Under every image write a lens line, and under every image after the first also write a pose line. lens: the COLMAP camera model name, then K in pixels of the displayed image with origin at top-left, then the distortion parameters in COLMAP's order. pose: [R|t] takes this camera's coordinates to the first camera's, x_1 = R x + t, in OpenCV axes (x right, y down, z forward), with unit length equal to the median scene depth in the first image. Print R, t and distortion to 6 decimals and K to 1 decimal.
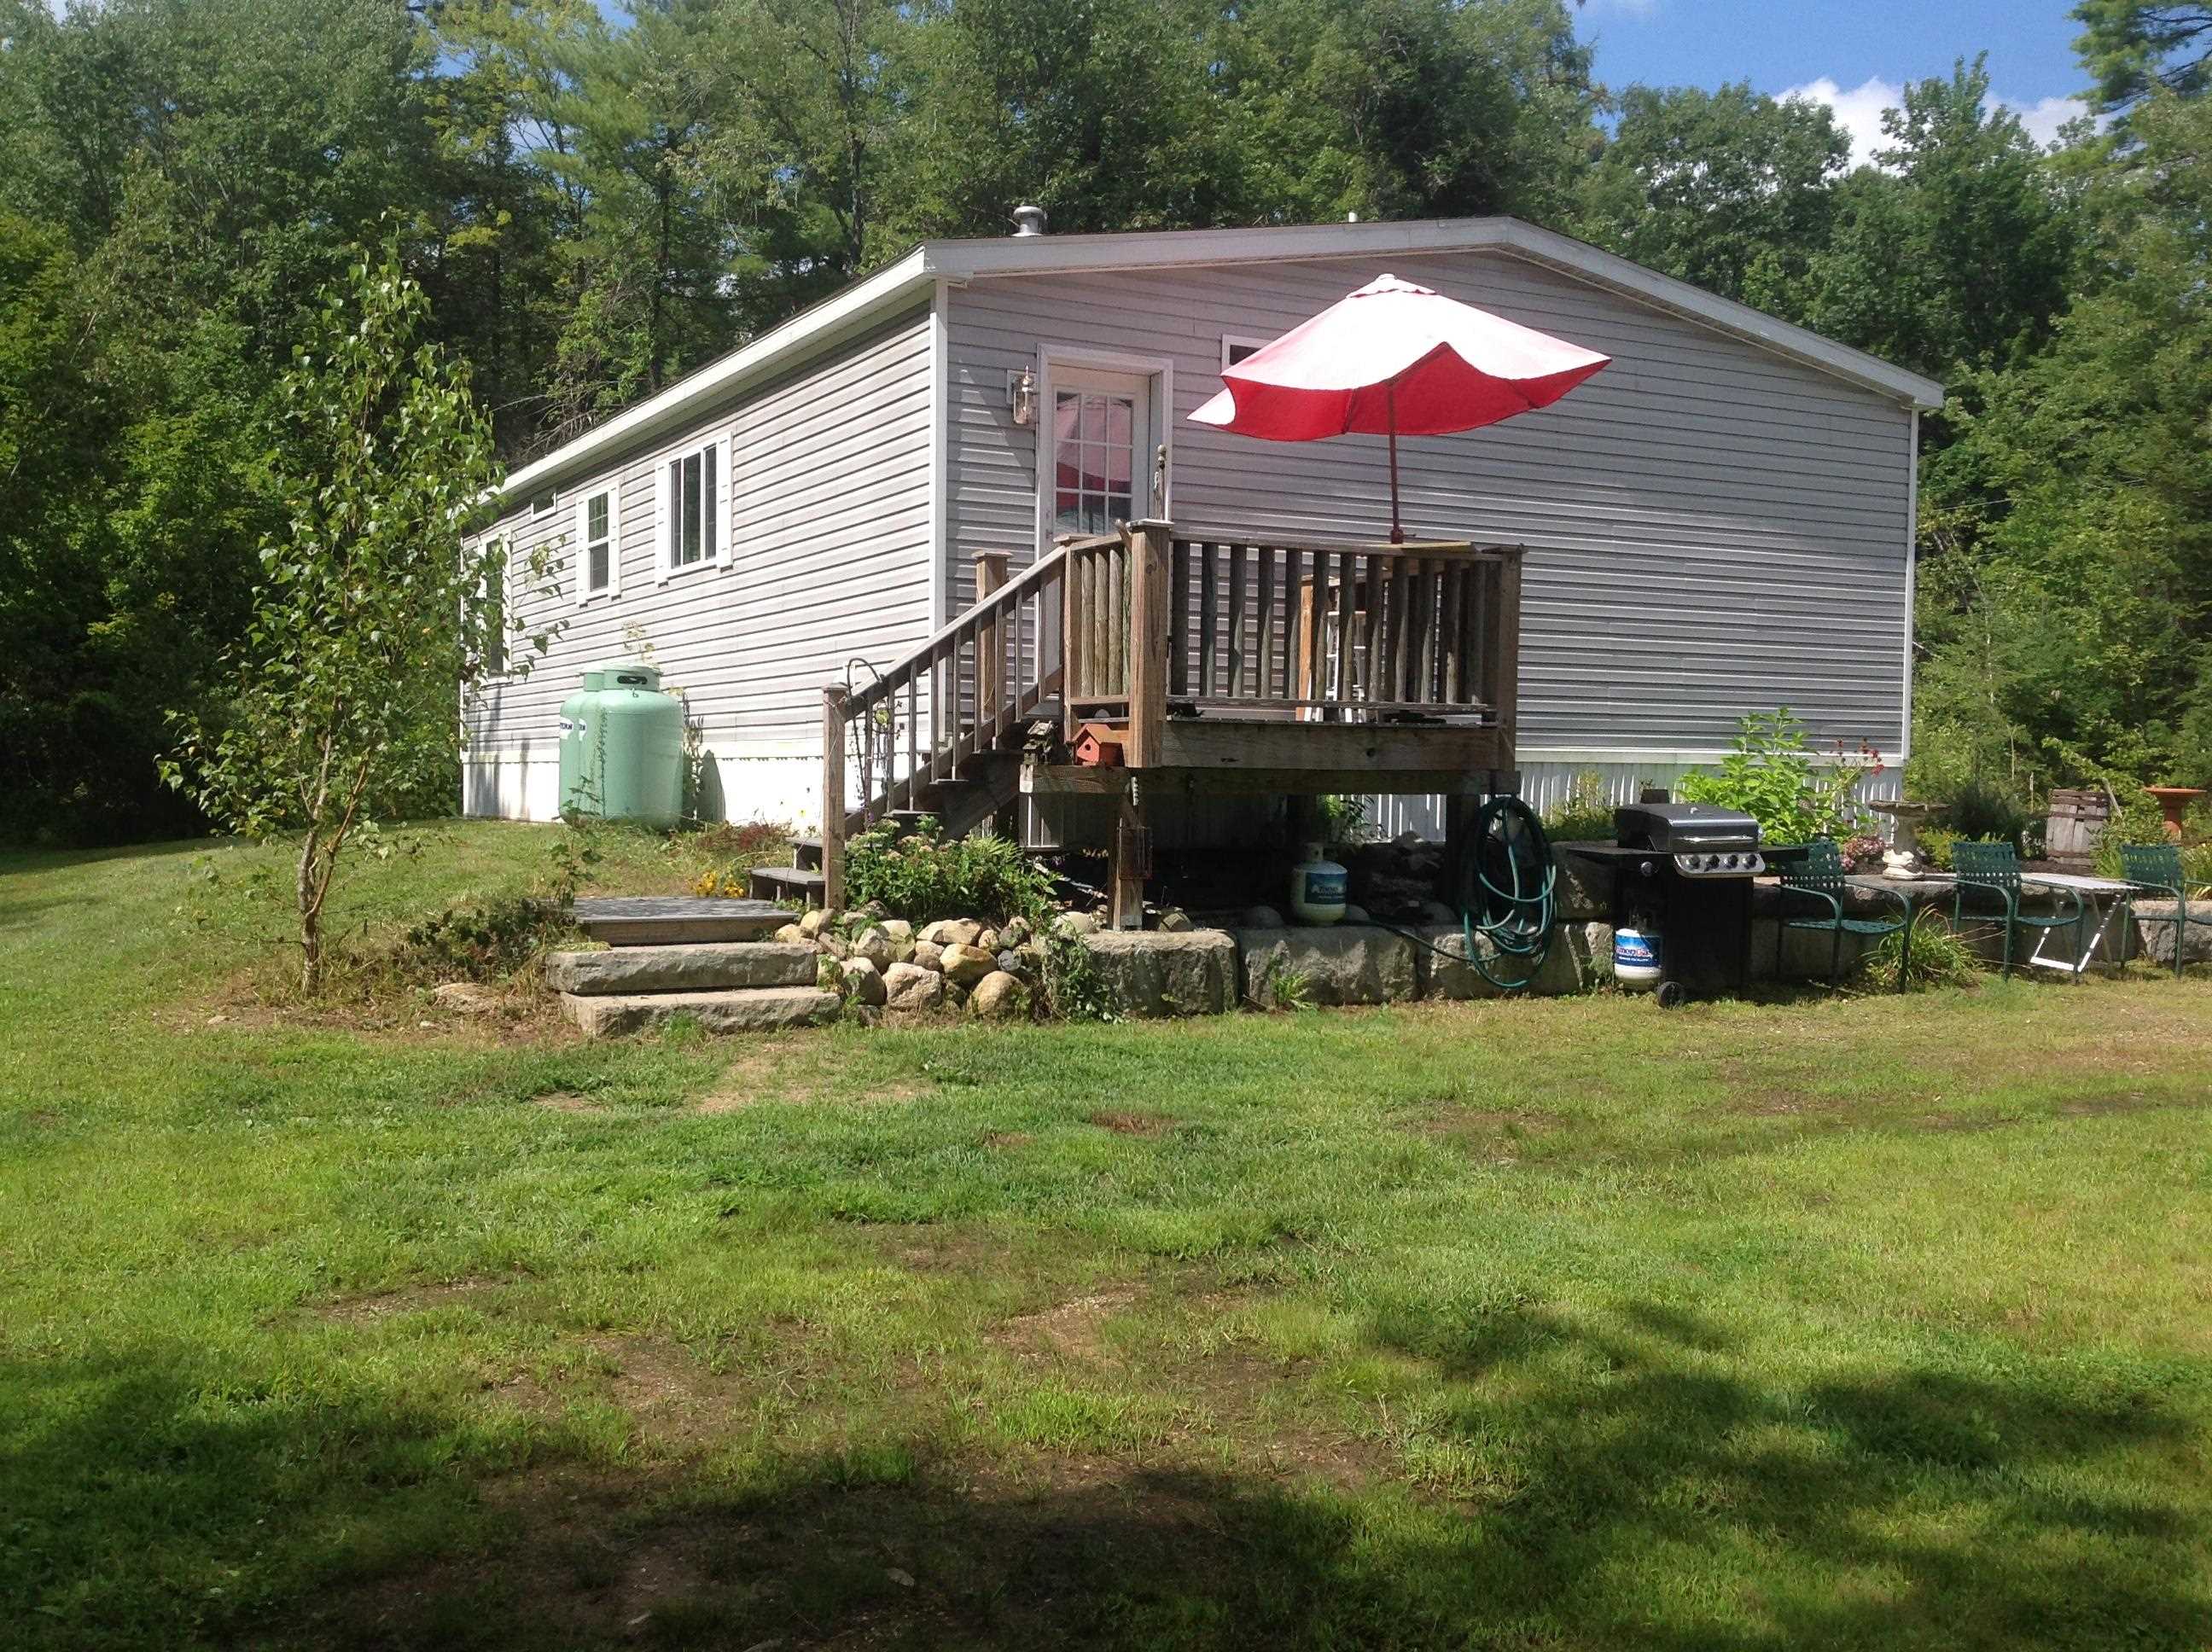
lens RADIAL K [[2154.6, 0, 1117.3], [0, 2154.6, 822.3], [0, 0, 1]] dist [0.030364, 0.000000]
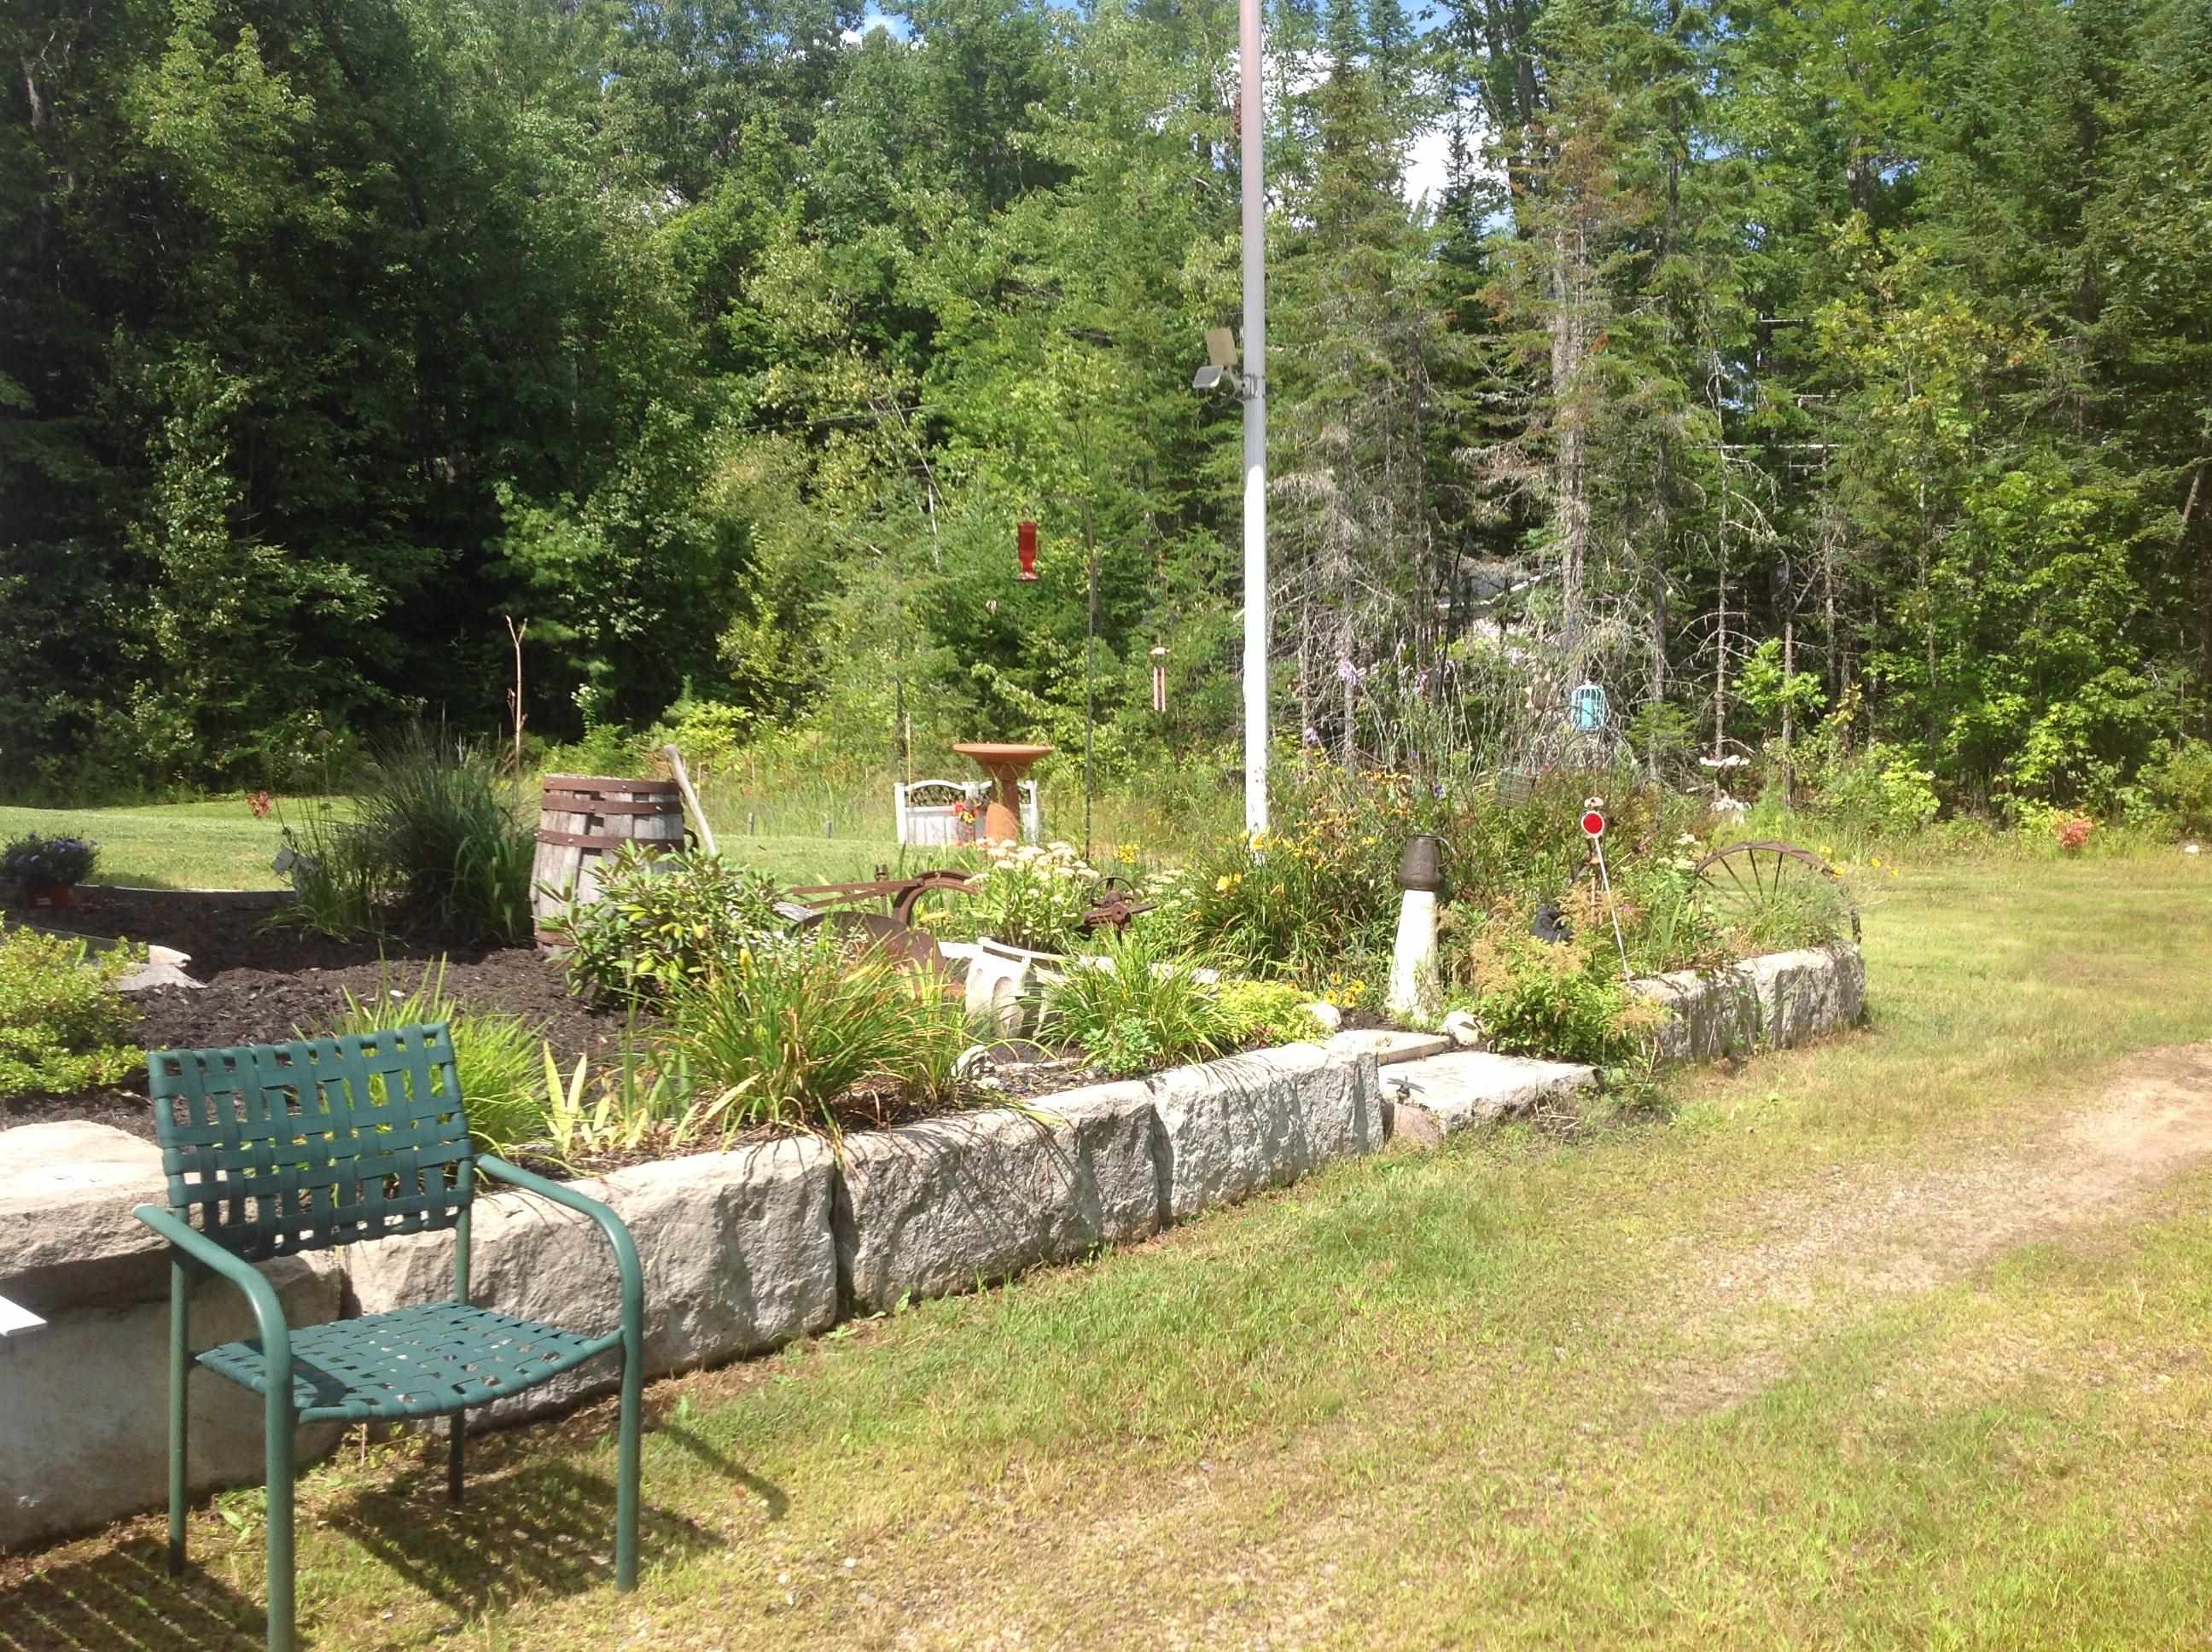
lens RADIAL K [[2154.6, 0, 1102.2], [0, 2154.6, 821.4], [0, 0, 1]] dist [0.030364, 0.000000]
pose [[0.928606, -0.043416, 0.368518, 0.192071], [0.033505, 0.998885, 0.033254, -0.008385], [-0.369551, -0.018533, 0.929025, 0.295665]]
